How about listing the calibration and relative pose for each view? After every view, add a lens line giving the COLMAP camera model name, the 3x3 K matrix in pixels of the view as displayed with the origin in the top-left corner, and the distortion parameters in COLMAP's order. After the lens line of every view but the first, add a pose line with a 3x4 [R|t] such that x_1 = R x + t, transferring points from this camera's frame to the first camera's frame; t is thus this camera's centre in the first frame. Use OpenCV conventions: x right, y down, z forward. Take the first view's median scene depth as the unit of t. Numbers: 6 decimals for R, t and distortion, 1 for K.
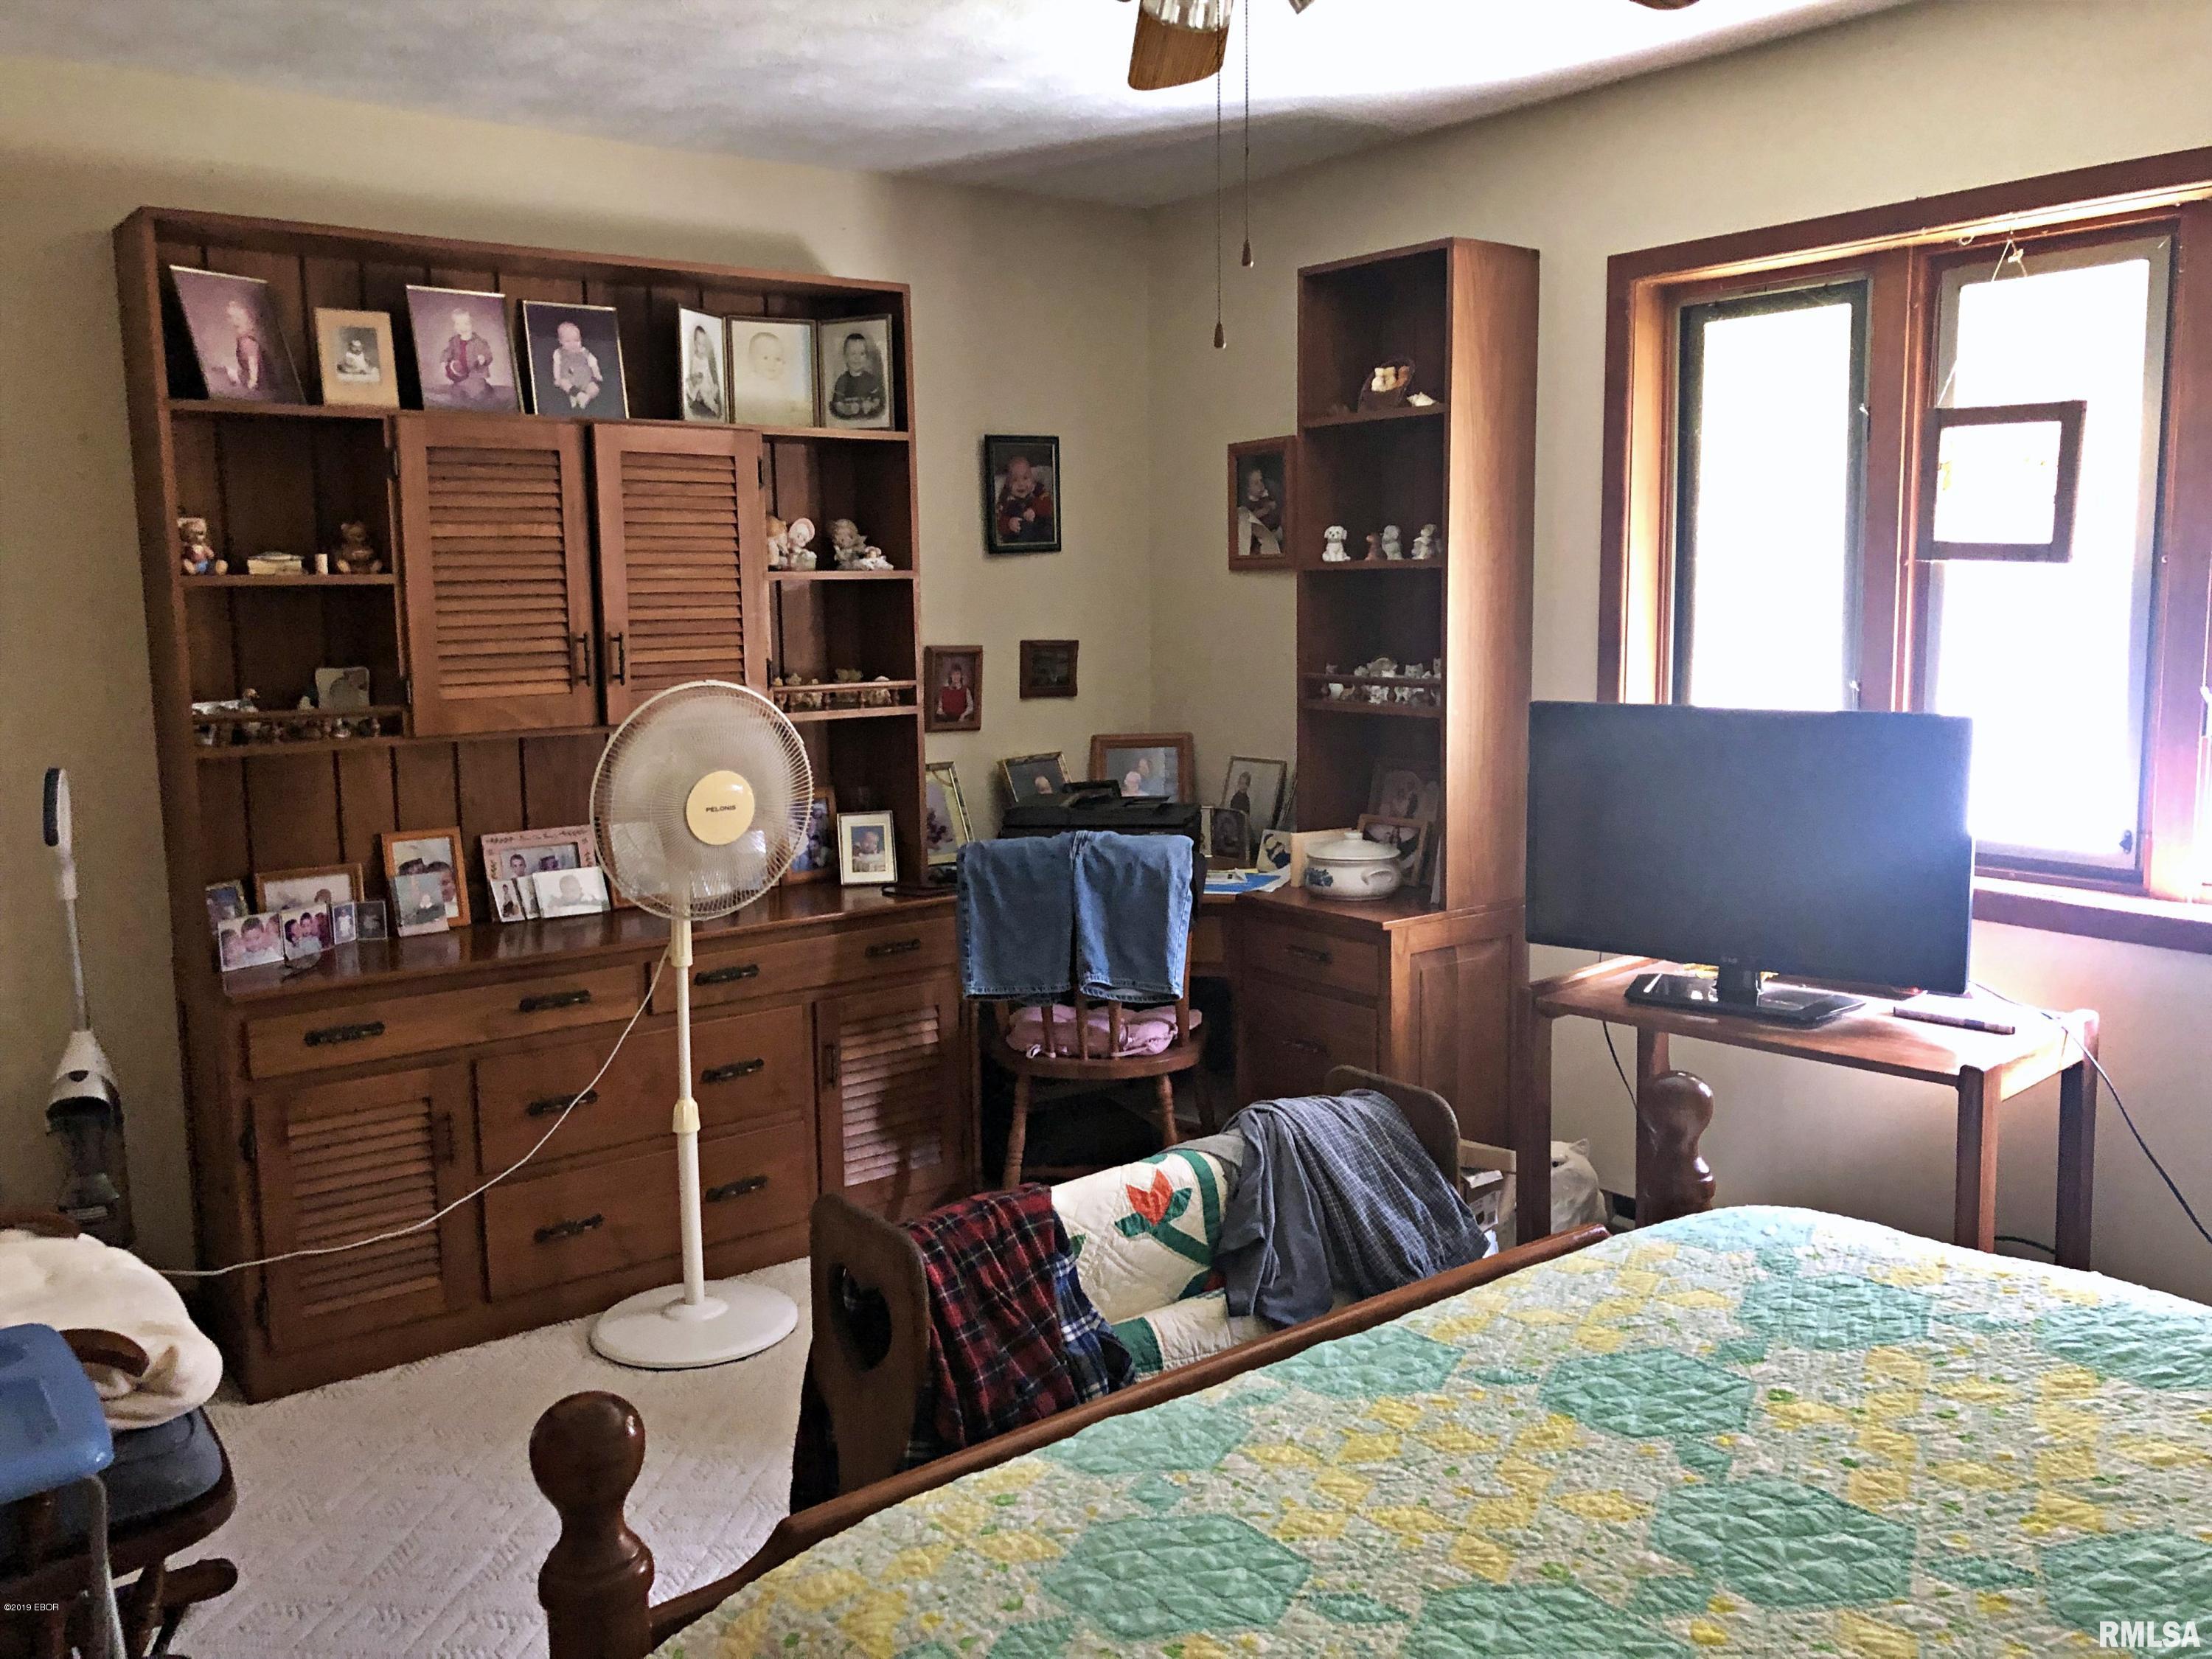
lens RADIAL K [[1767.5, 0, 1106.0], [0, 1767.5, 829.5], [0, 0, 1]] dist [0.078749, 0.002171]
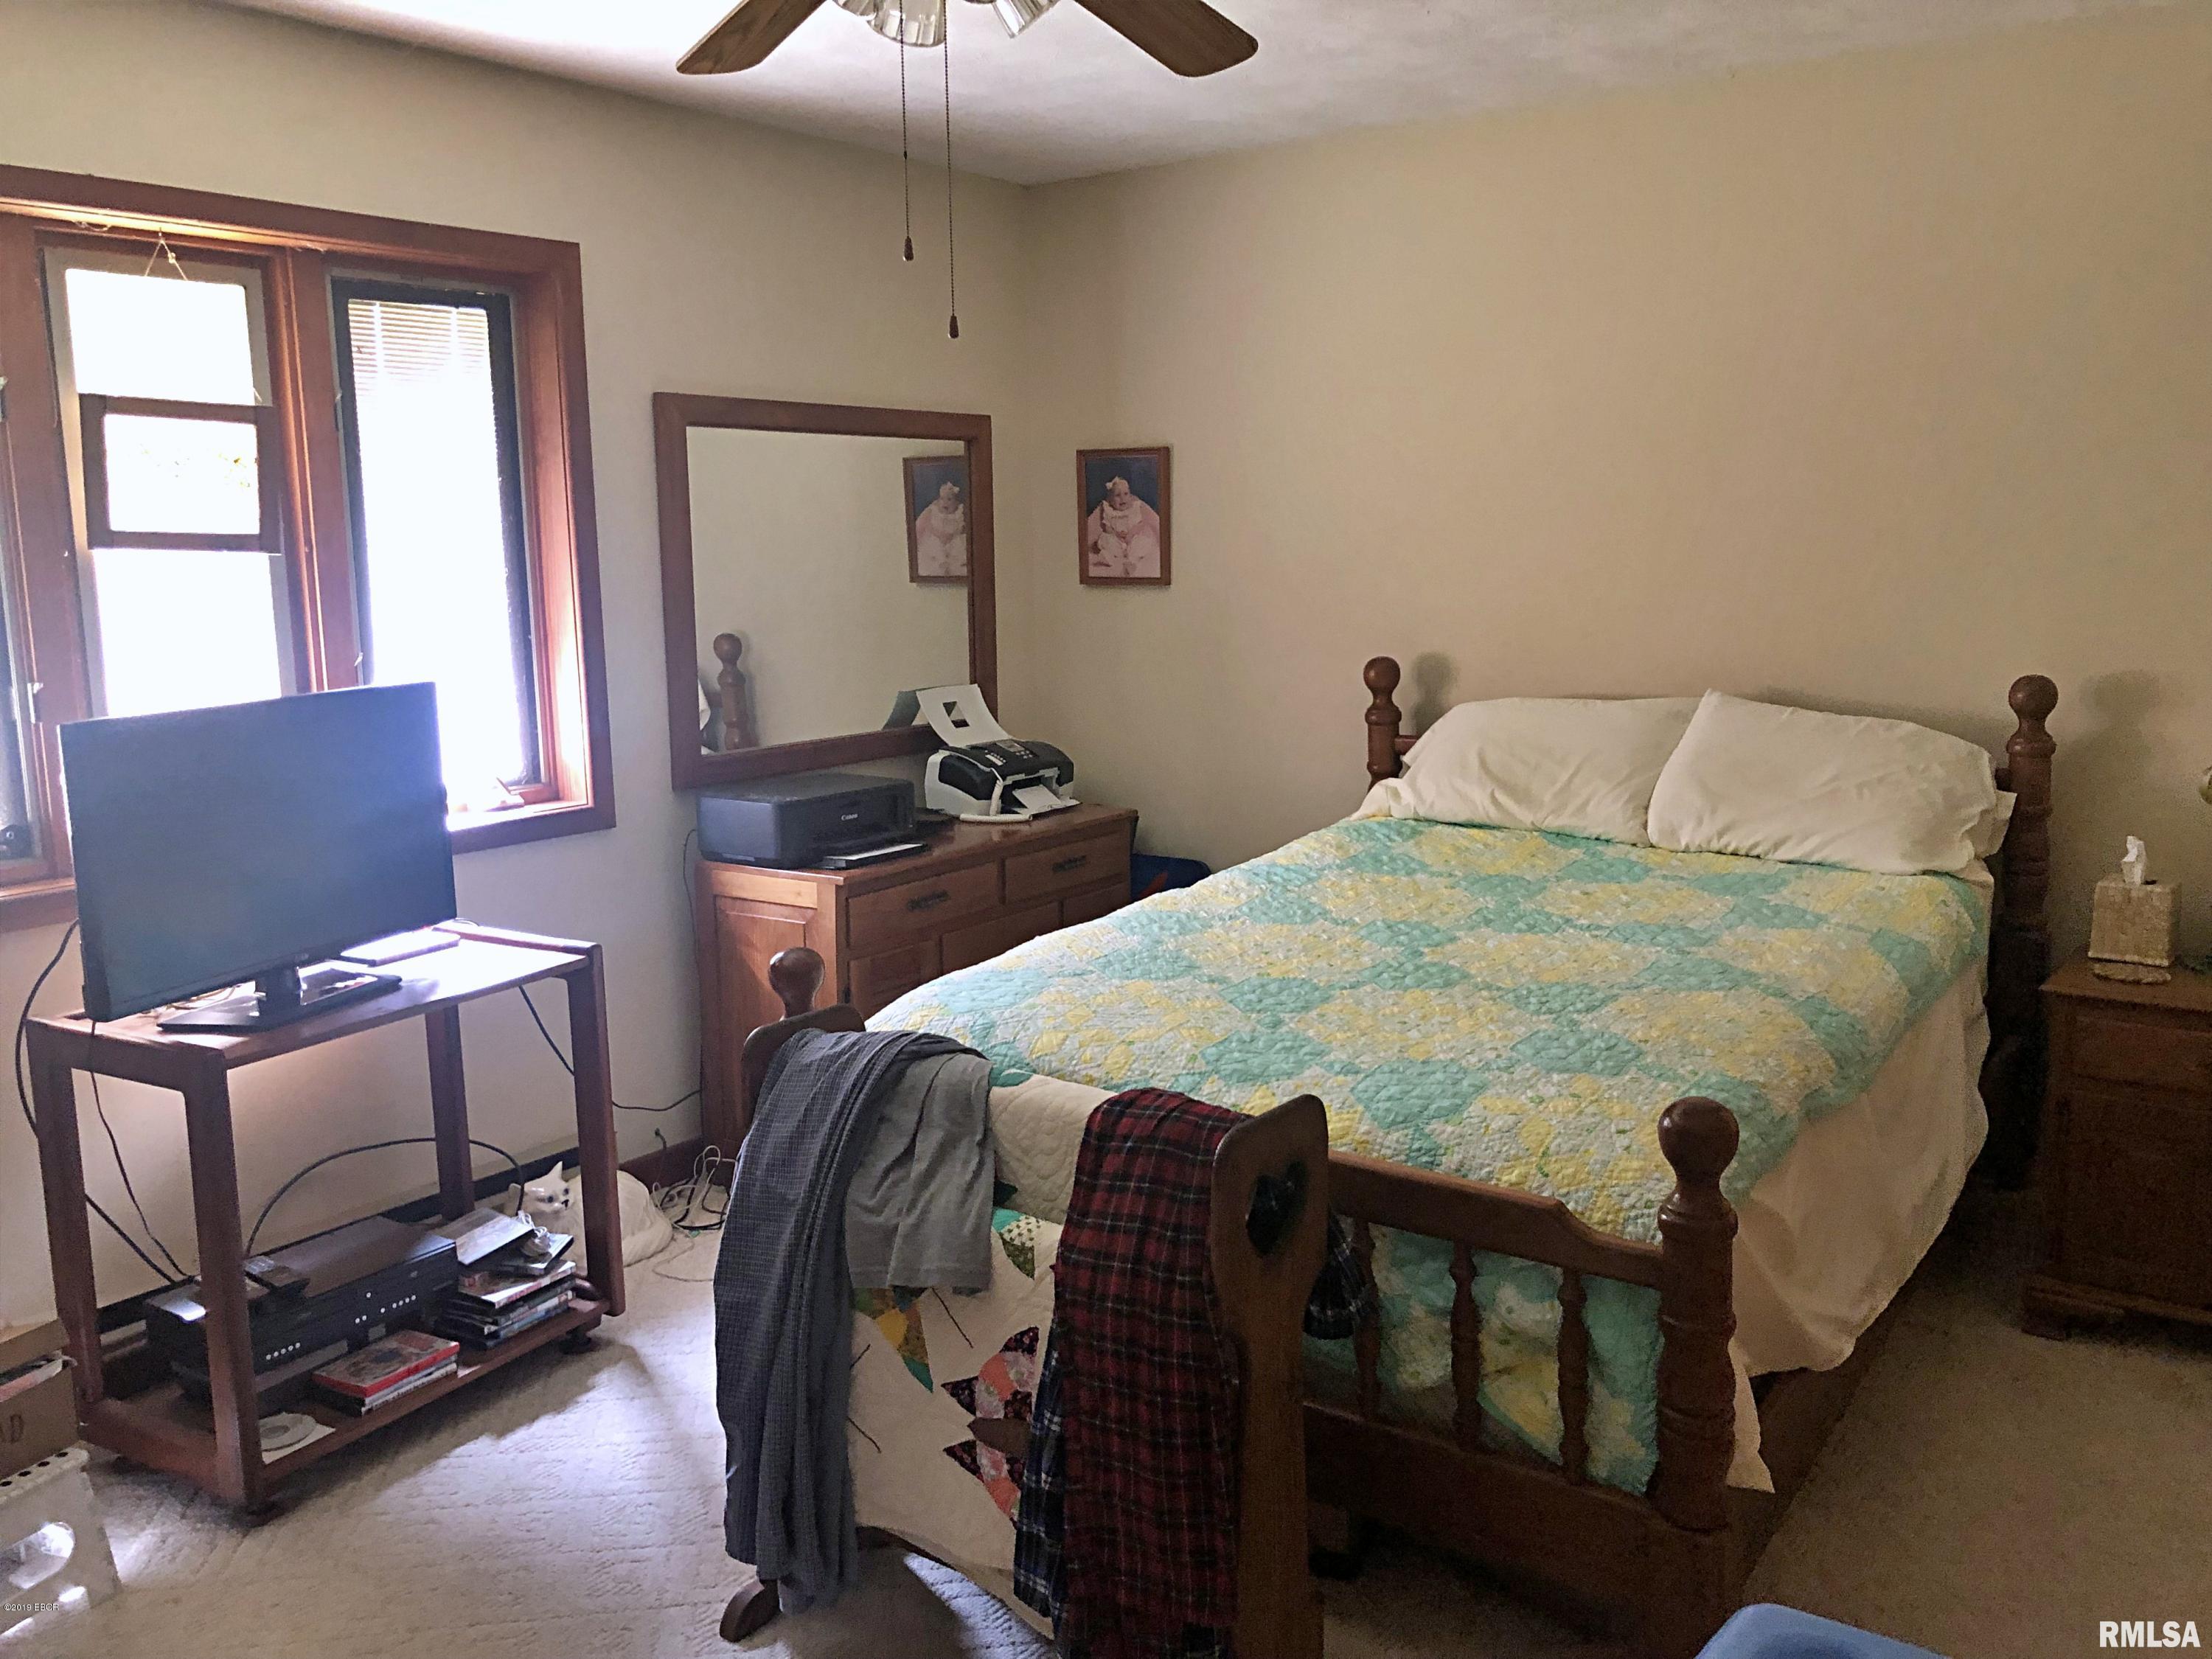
lens RADIAL K [[1836.1, 0, 1106.0], [0, 1836.1, 829.5], [0, 0, 1]] dist [0.087659, -0.168213]
pose [[-0.337222, -0.142334, 0.930603, -0.730442], [0.152873, 0.967106, 0.203313, -0.138107], [-0.928930, 0.210826, -0.304371, 0.923263]]
